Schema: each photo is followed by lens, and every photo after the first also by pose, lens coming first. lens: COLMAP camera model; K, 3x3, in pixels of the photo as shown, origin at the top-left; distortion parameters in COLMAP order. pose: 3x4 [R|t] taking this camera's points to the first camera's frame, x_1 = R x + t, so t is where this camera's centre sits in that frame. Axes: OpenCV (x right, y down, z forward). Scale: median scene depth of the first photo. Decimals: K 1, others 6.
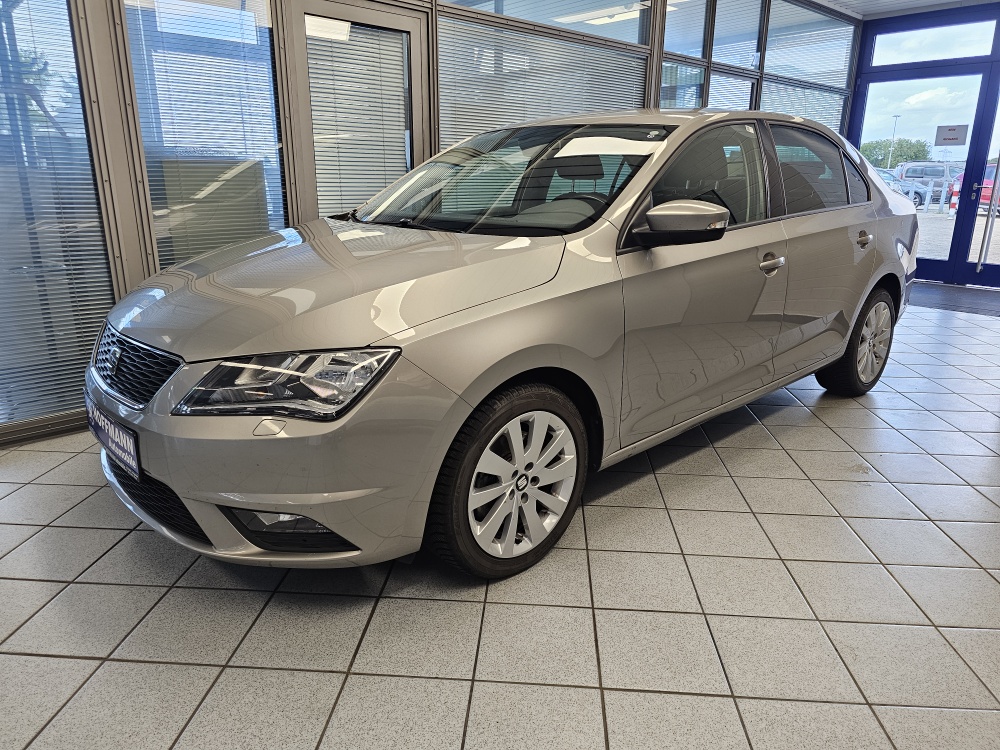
lens RADIAL K [[661.0, 0, 513.0], [0, 661.0, 371.8], [0, 0, 1]] dist [0.052943, -0.057972]
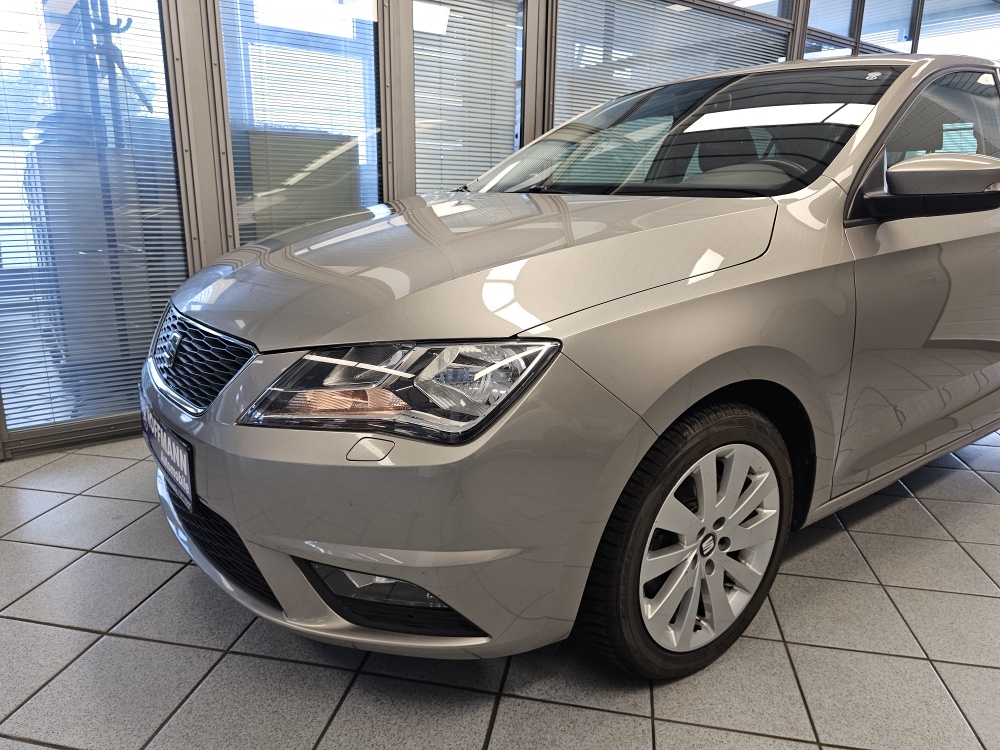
lens RADIAL K [[676.2, 0, 504.9], [0, 676.2, 365.1], [0, 0, 1]] dist [0.060535, -0.072302]
pose [[0.992479, 0.037684, -0.116474, -0.124894], [-0.041724, 0.998602, -0.032439, 0.011236], [0.115089, 0.037055, 0.992664, 0.265118]]
